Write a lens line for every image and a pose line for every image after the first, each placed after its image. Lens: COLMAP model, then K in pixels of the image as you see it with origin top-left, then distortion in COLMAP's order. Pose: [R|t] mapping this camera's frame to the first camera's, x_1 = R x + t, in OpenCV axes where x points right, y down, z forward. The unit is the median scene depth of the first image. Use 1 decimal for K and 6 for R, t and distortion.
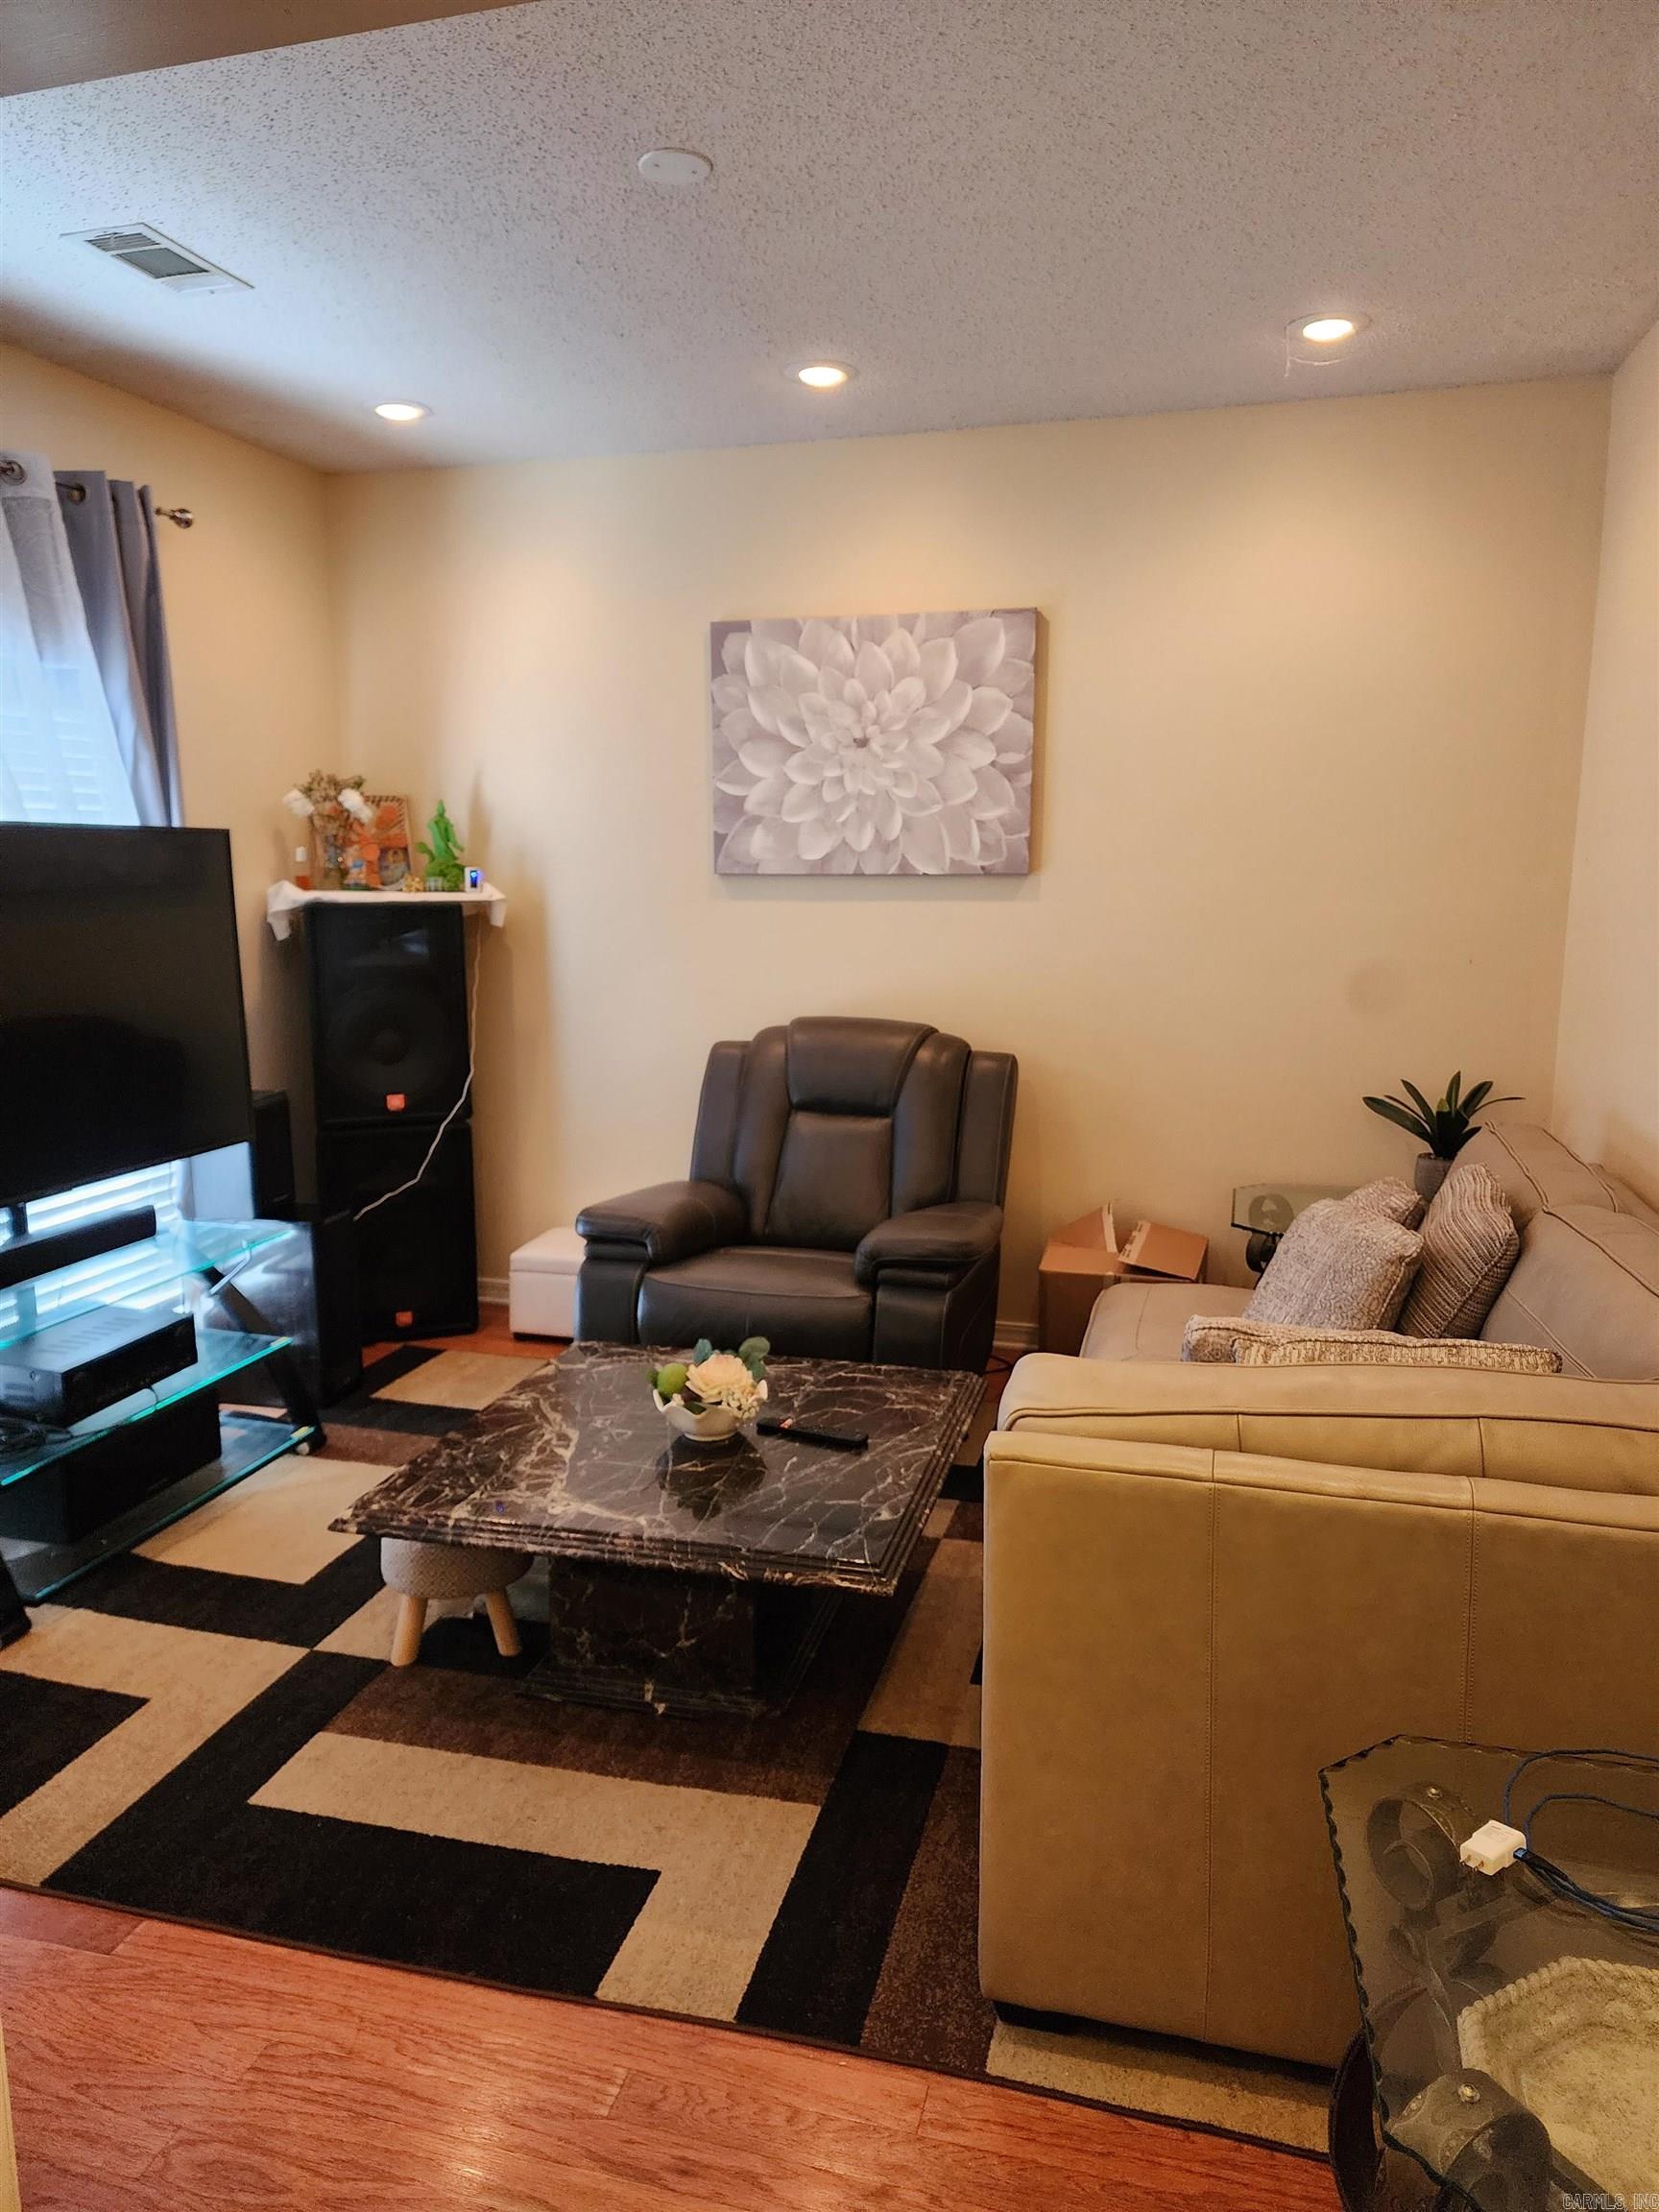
lens RADIAL K [[1497.4, 0, 809.0], [0, 1497.4, 1112.4], [0, 0, 1]] dist [0.055974, -0.056206]
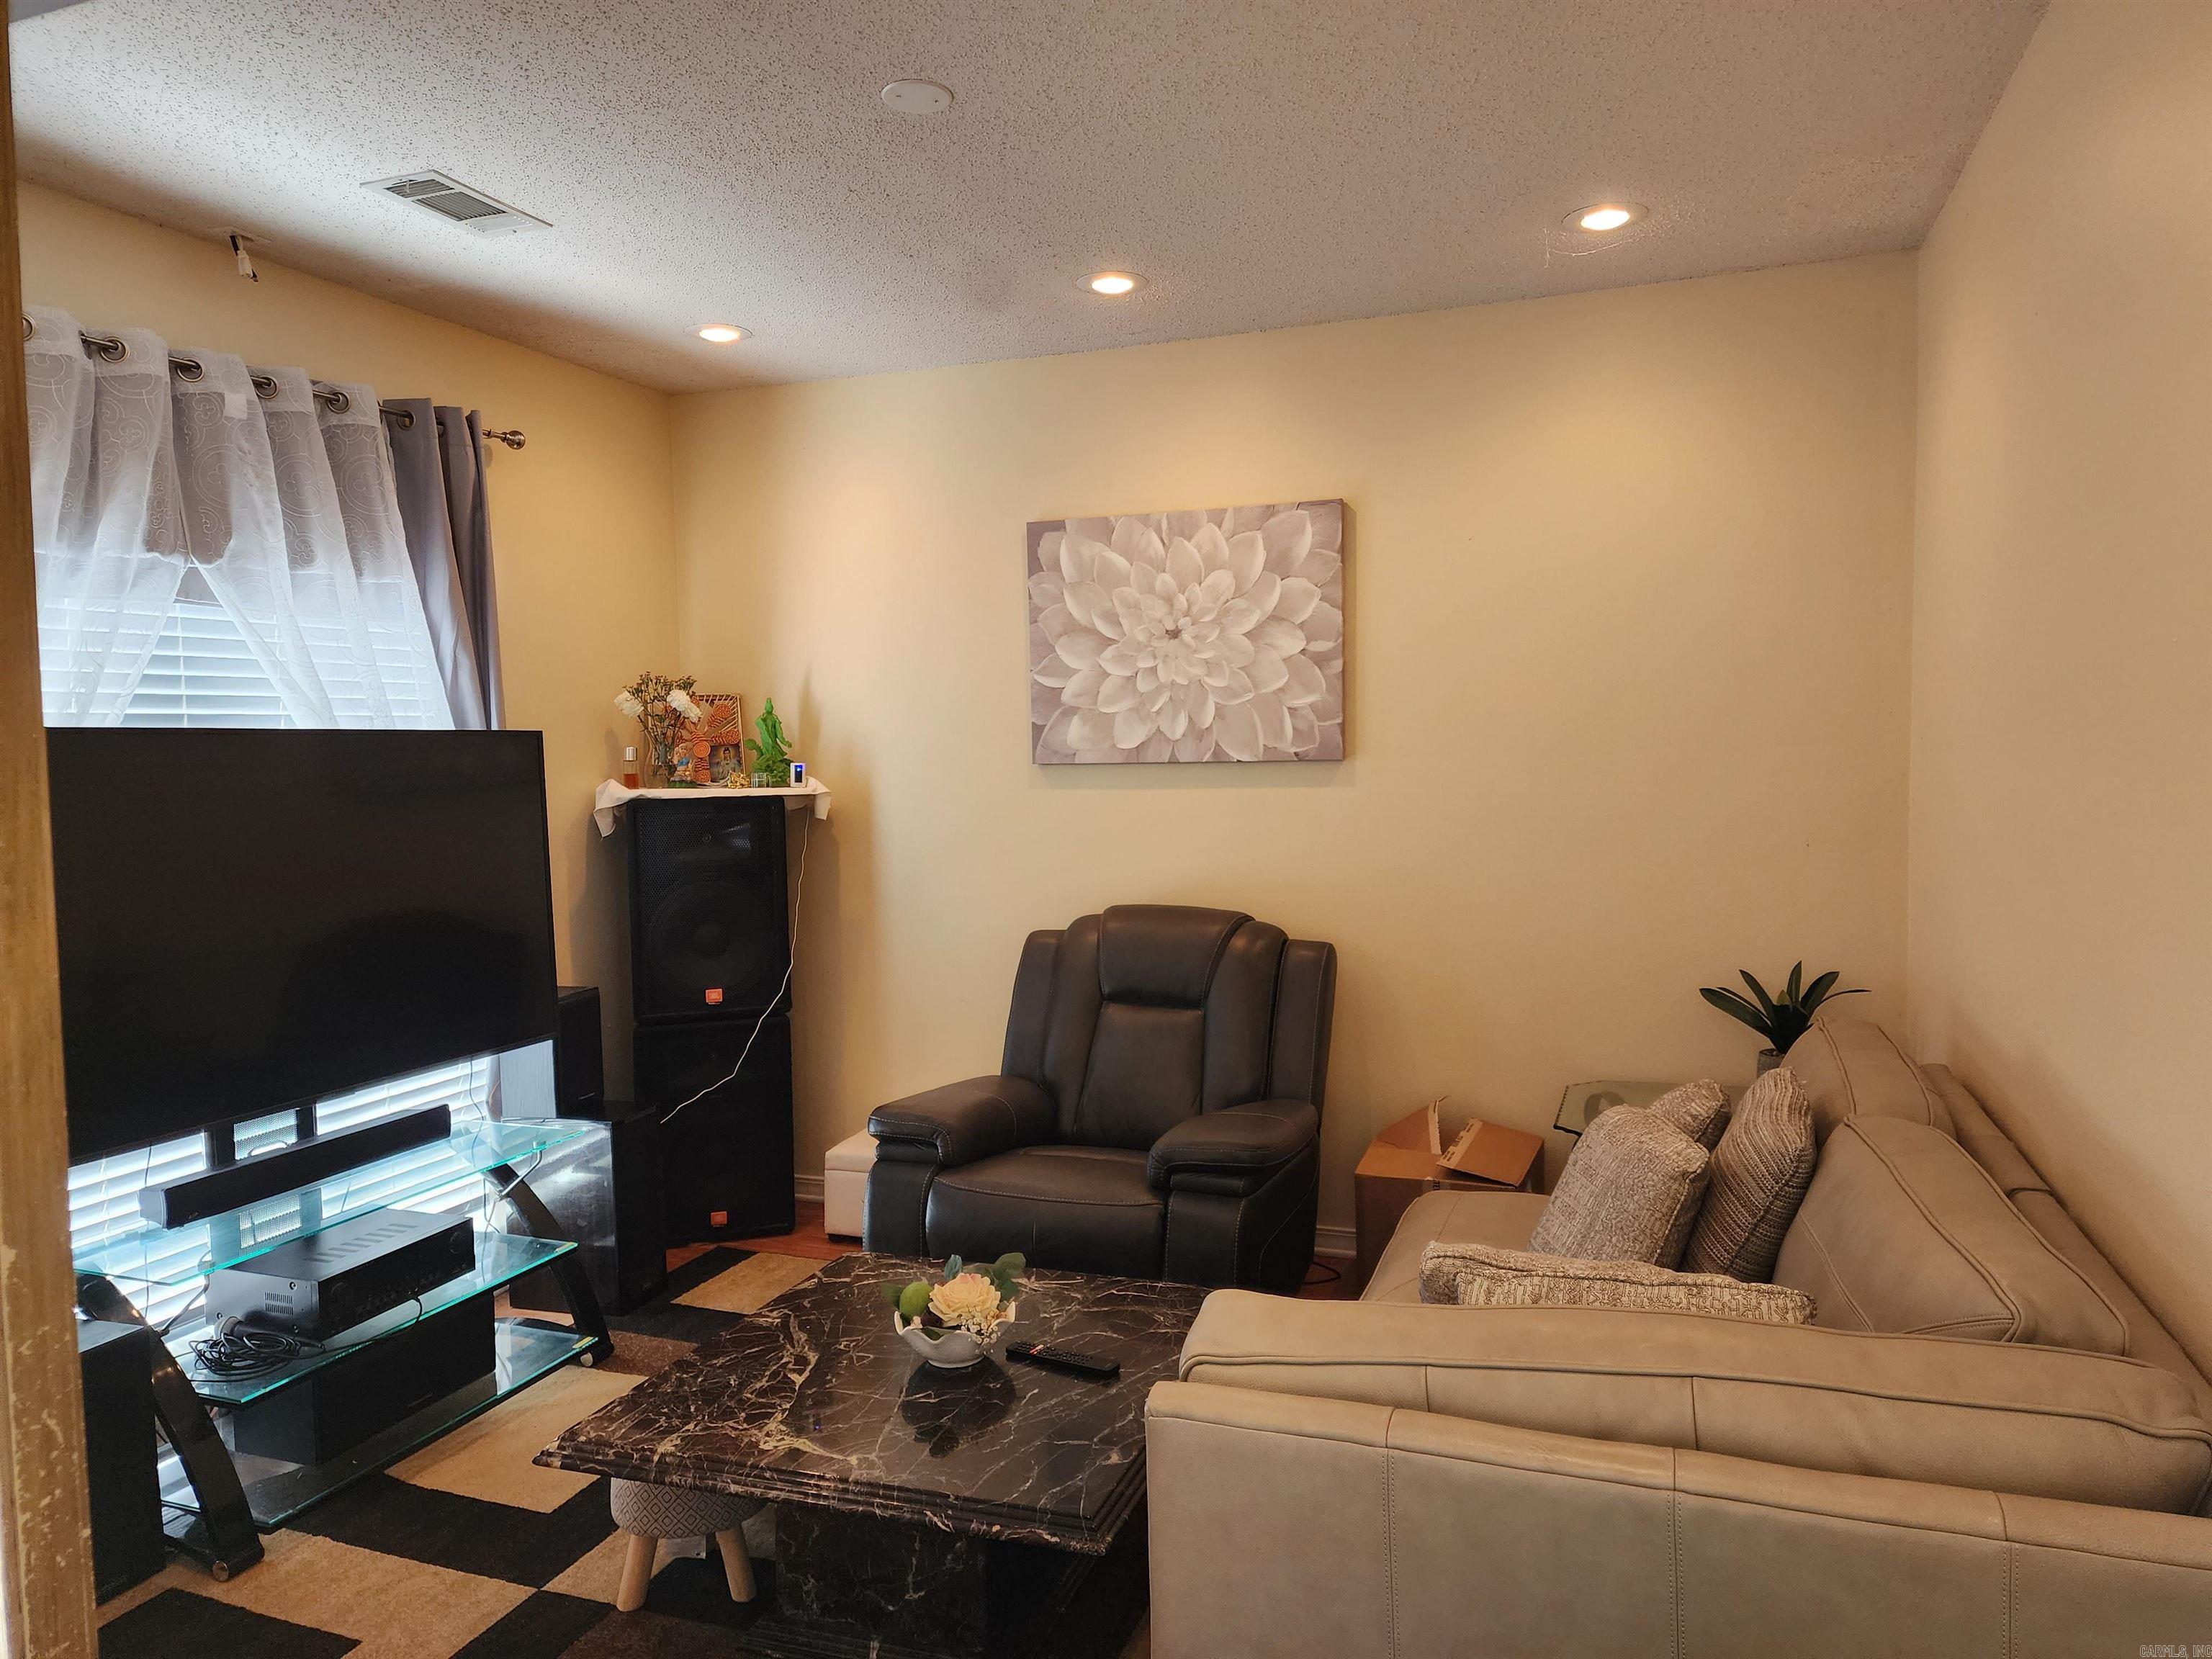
lens RADIAL K [[1479.7, 0, 1123.4], [0, 1479.7, 832.4], [0, 0, 1]] dist [0.072002, -0.068857]
pose [[0.996991, -0.011861, -0.076610, 0.090510], [0.003662, 0.994328, -0.106295, -0.010874], [0.077436, 0.105695, 0.991379, 0.036043]]
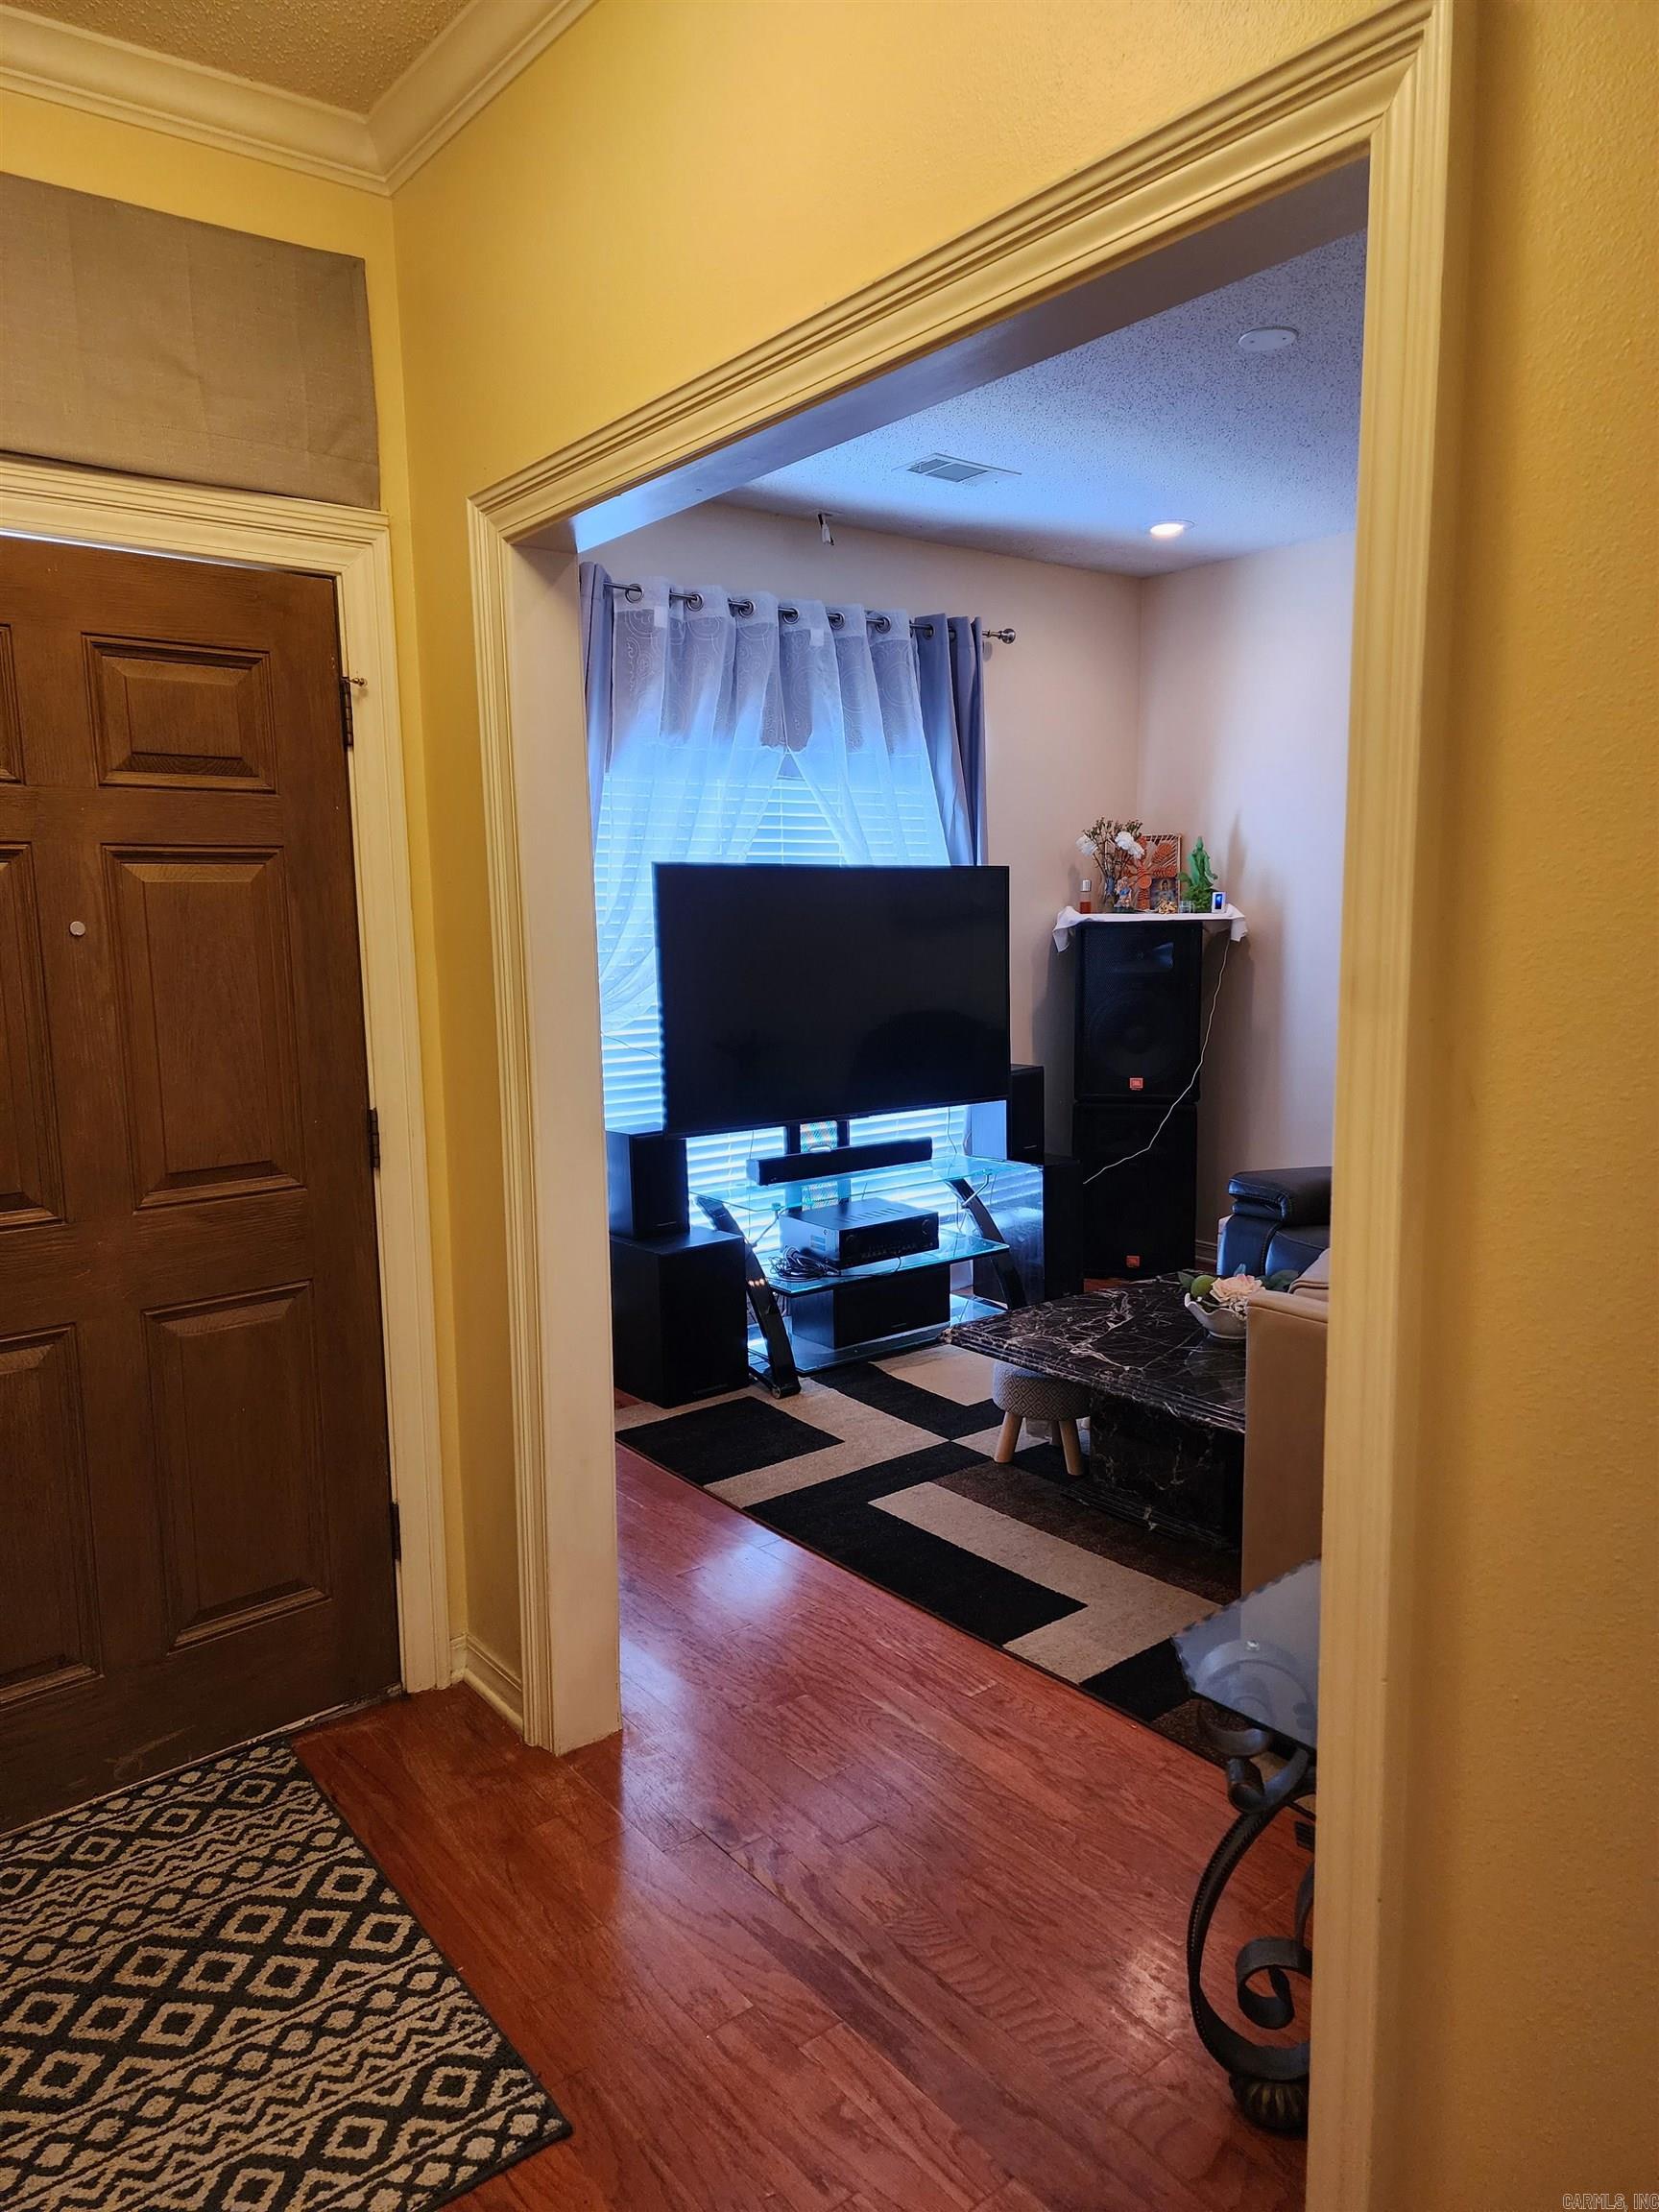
lens RADIAL K [[1492.0, 0, 840.0], [0, 1492.0, 1126.9], [0, 0, 1]] dist [0.086381, -0.070419]
pose [[0.807292, 0.077030, -0.585104, 0.309834], [-0.085926, 0.996222, 0.012598, 0.042316], [0.583863, 0.040105, 0.810861, -0.169956]]
